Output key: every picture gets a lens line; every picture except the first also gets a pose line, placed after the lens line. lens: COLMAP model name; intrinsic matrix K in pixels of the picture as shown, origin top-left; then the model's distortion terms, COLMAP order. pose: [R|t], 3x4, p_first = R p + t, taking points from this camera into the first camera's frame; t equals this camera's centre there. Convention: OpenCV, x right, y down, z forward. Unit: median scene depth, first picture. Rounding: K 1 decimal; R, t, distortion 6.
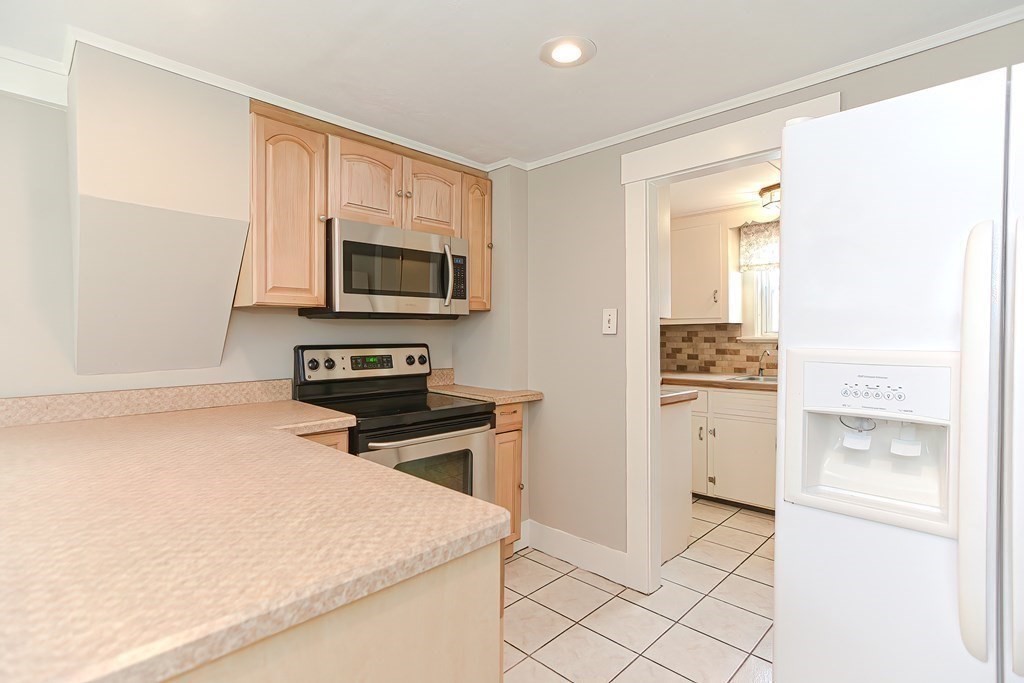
lens RADIAL K [[502.3, 0, 520.7], [0, 502.3, 339.7], [0, 0, 1]] dist [-0.002419, 0.000317]
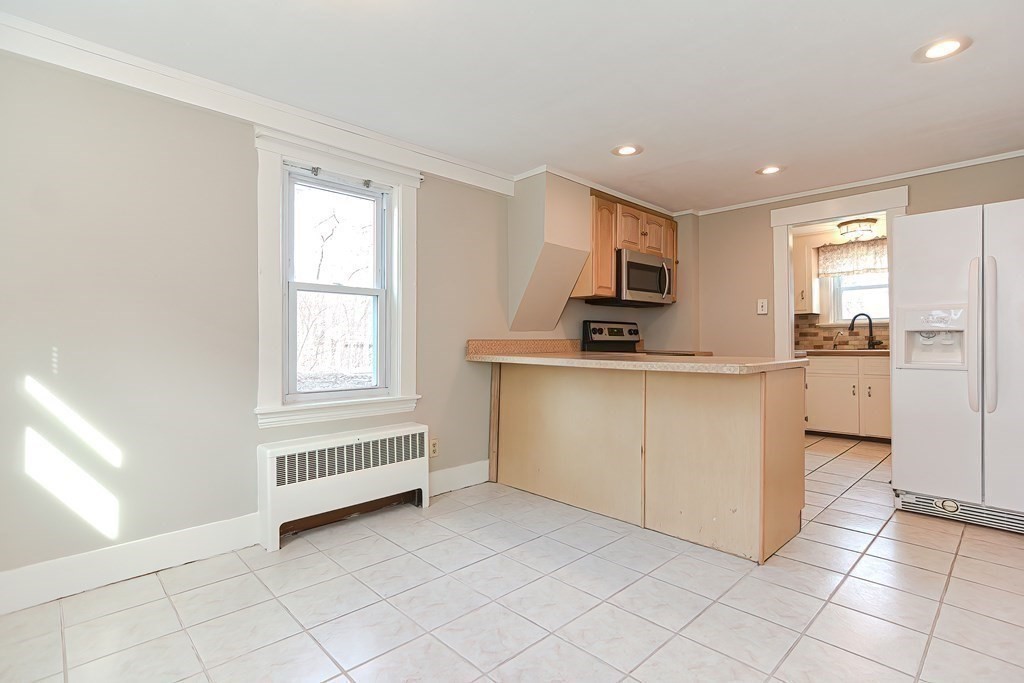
lens RADIAL K [[492.6, 0, 524.9], [0, 492.6, 339.9], [0, 0, 1]] dist [-0.002025, 0.000647]
pose [[0.999458, -0.000963, -0.032921, -0.566127], [0.000449, 0.999878, -0.015622, 0.100822], [0.032932, 0.015598, 0.999336, -0.686099]]
